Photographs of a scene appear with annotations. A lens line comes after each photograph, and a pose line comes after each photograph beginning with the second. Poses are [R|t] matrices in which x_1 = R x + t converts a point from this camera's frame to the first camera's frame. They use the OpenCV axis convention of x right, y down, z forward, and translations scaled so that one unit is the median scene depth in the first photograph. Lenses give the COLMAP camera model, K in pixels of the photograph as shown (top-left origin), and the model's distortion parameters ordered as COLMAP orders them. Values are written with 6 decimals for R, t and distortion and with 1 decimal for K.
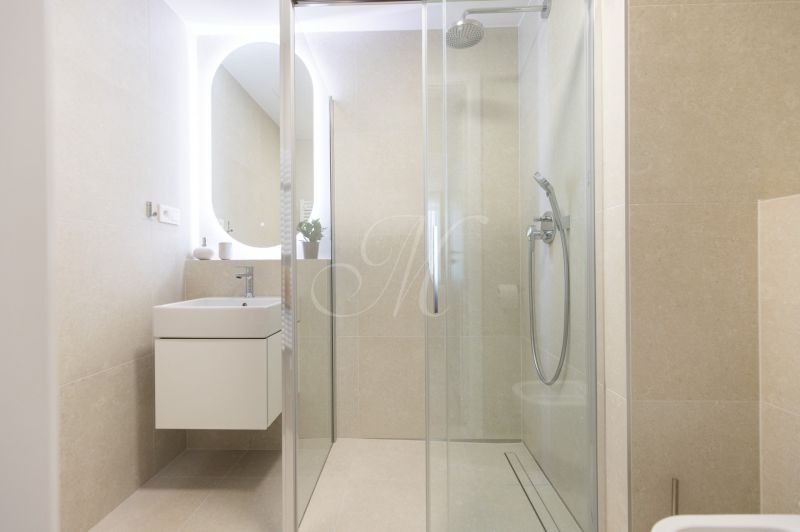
lens RADIAL K [[369.1, 0, 399.4], [0, 369.1, 267.1], [0, 0, 1]] dist [0.003270, -0.000081]
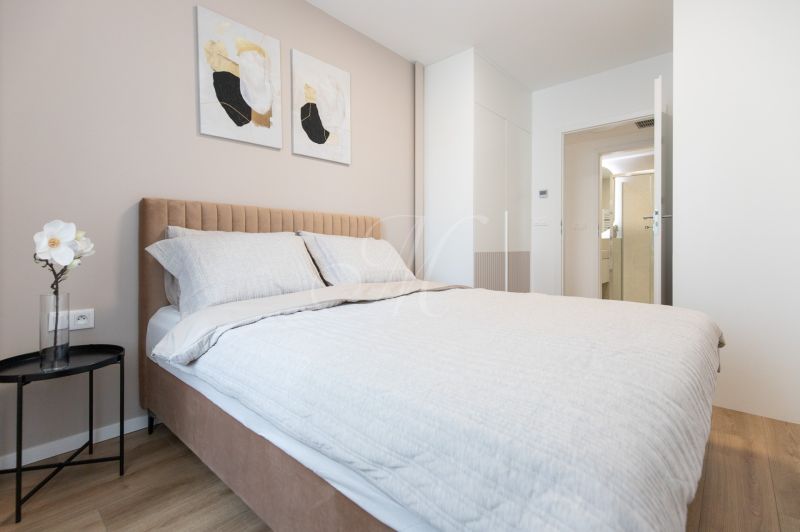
lens RADIAL K [[369.1, 0, 400.5], [0, 369.1, 264.0], [0, 0, 1]] dist [0.003270, -0.000081]
pose [[0.738149, 0.011797, -0.674534, 0.506126], [-0.007433, 0.999929, 0.009354, 0.173462], [0.674596, -0.001891, 0.738184, -2.381254]]
